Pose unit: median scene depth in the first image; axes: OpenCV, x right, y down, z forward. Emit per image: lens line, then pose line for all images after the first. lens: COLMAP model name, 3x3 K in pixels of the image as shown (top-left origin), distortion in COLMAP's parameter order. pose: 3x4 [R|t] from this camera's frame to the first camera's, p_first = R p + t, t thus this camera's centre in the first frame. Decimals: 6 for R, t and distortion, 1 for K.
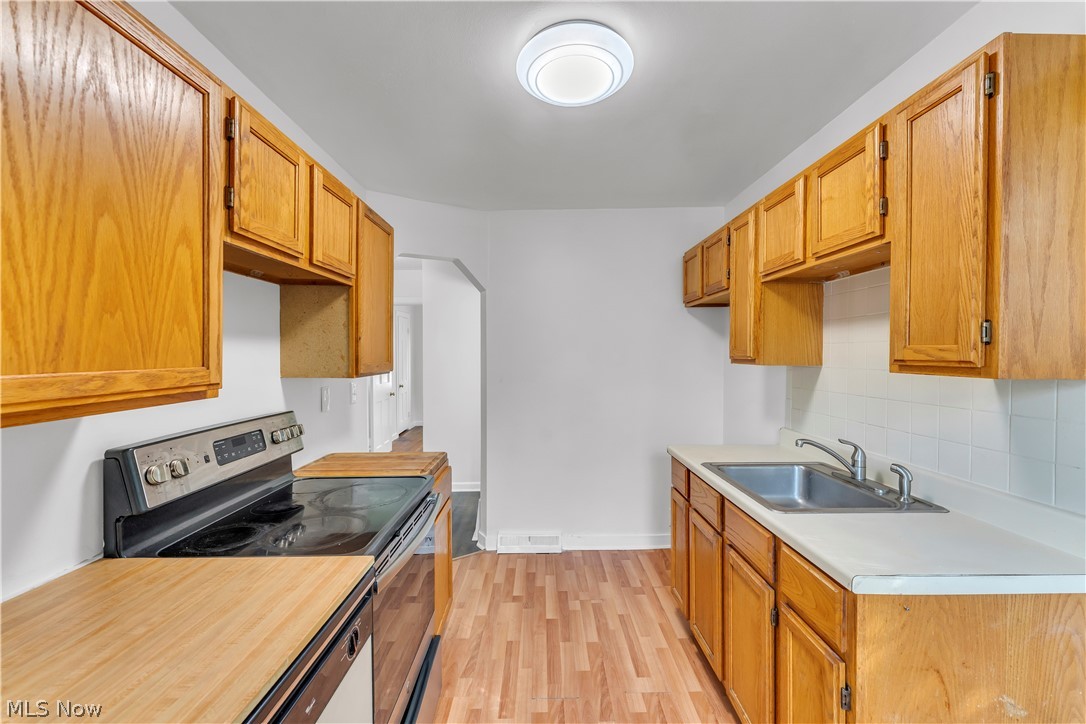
lens RADIAL K [[447.8, 0, 548.2], [0, 447.8, 359.4], [0, 0, 1]] dist [-0.008443, -0.000135]
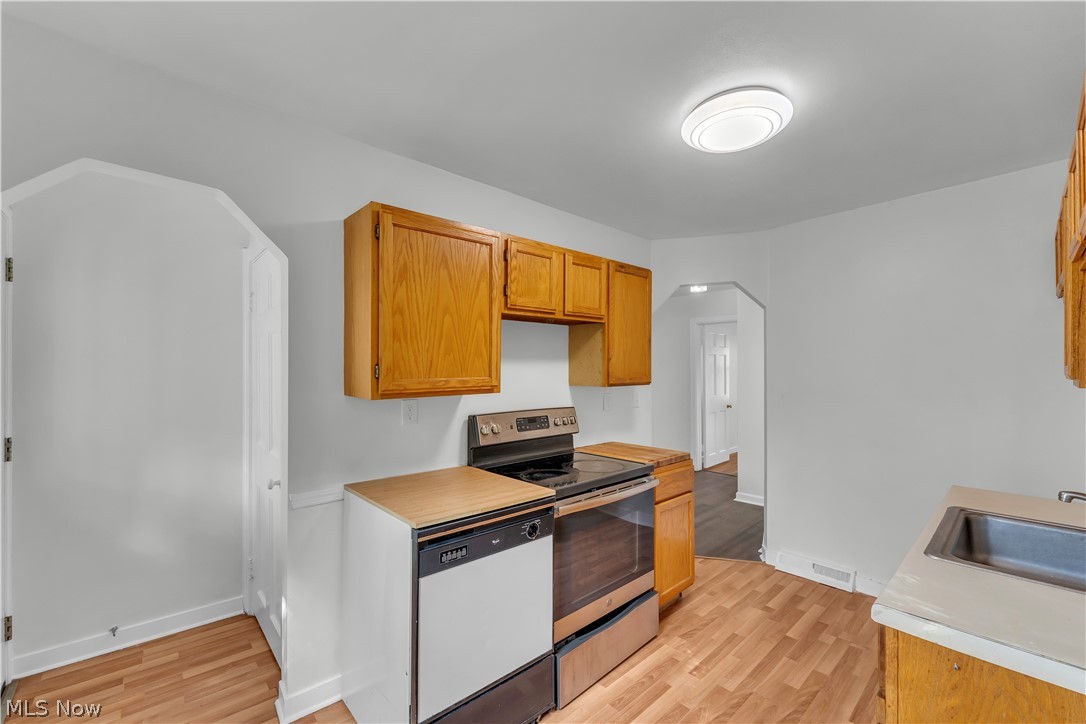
lens RADIAL K [[447.8, 0, 541.9], [0, 447.8, 365.6], [0, 0, 1]] dist [-0.008443, -0.000135]
pose [[0.670723, -0.001166, -0.741707, 0.625442], [-0.010134, 0.999891, -0.010737, -0.011655], [0.741639, 0.014718, 0.670638, -0.140499]]
